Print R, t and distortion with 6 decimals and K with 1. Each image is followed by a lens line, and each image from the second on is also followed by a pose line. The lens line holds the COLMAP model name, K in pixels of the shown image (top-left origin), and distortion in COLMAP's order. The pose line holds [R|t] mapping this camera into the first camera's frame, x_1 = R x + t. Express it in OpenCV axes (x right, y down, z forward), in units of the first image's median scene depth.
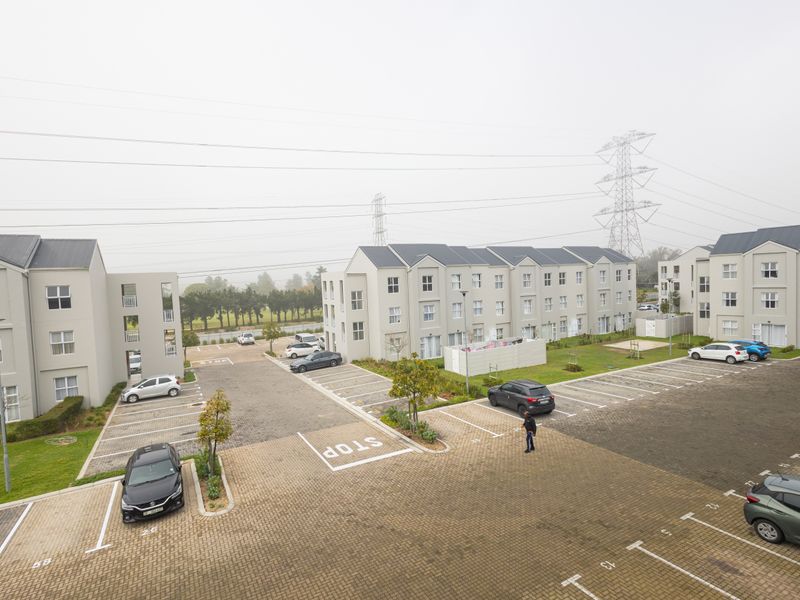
lens RADIAL K [[419.2, 0, 400.7], [0, 419.2, 302.4], [0, 0, 1]] dist [0.020343, -0.002585]
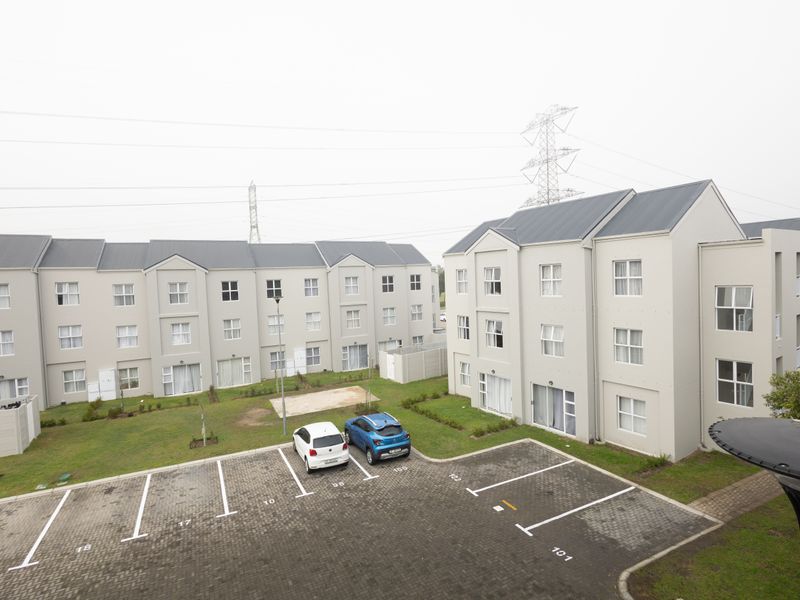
lens RADIAL K [[419.2, 0, 399.0], [0, 419.2, 298.2], [0, 0, 1]] dist [0.020343, -0.002585]
pose [[0.999252, 0.001477, -0.038655, 0.522665], [-0.001690, 0.999983, -0.005494, -0.033342], [0.038646, 0.005556, 0.999238, 0.292022]]
